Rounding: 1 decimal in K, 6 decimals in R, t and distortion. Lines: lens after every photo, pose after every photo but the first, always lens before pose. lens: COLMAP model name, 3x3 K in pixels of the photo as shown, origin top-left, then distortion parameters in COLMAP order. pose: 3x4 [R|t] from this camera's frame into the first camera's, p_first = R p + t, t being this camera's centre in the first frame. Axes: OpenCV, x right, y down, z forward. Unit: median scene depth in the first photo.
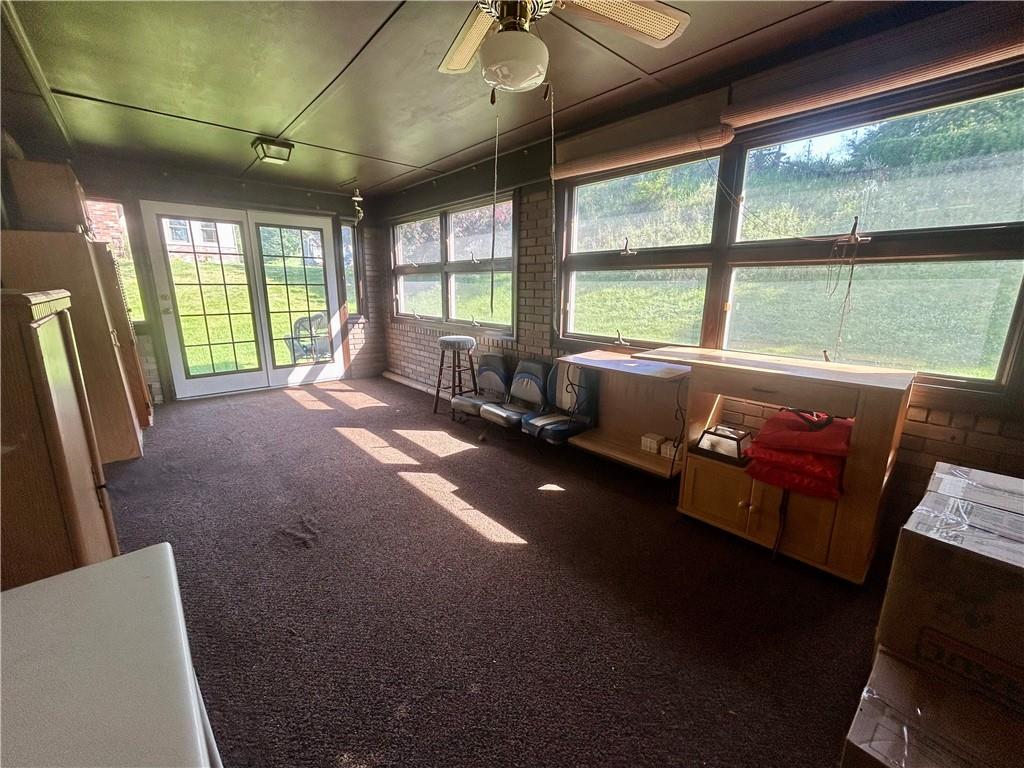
lens RADIAL K [[411.4, 0, 512.0], [0, 411.4, 384.0], [0, 0, 1]] dist [0.000094, 0.000343]
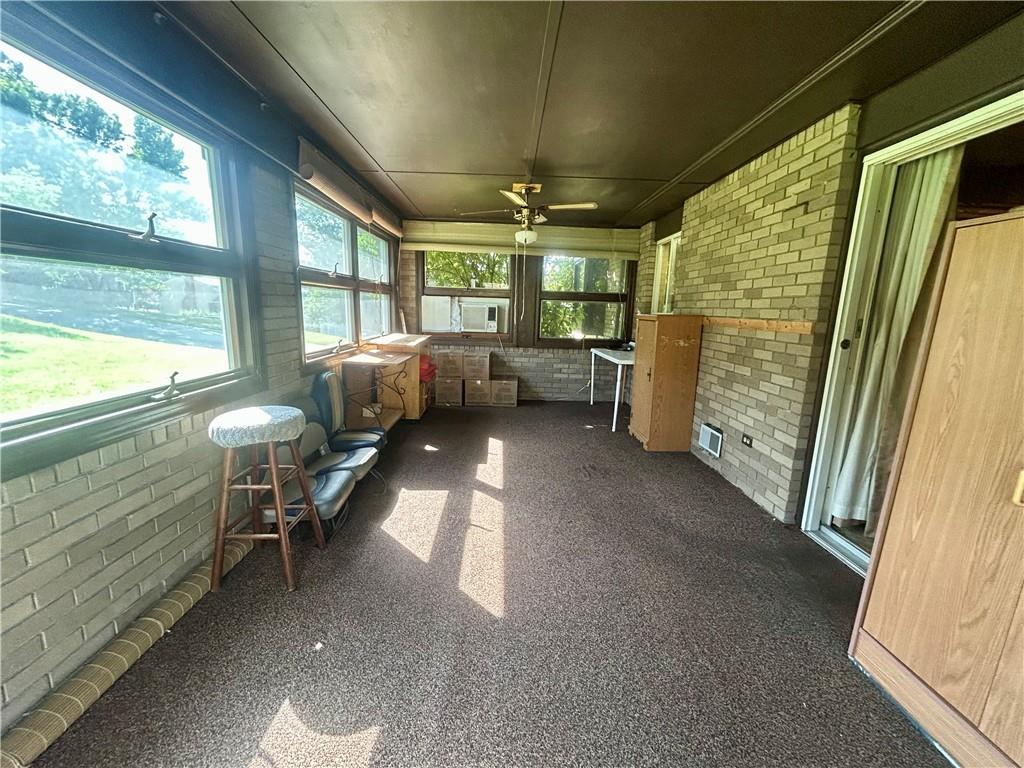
lens RADIAL K [[411.4, 0, 512.0], [0, 411.4, 384.0], [0, 0, 1]] dist [0.000094, 0.000343]
pose [[-0.760384, -0.146841, 0.632656, -0.853701], [0.120421, 0.925340, 0.359506, -0.368998], [-0.638212, 0.349548, -0.685931, 1.499475]]
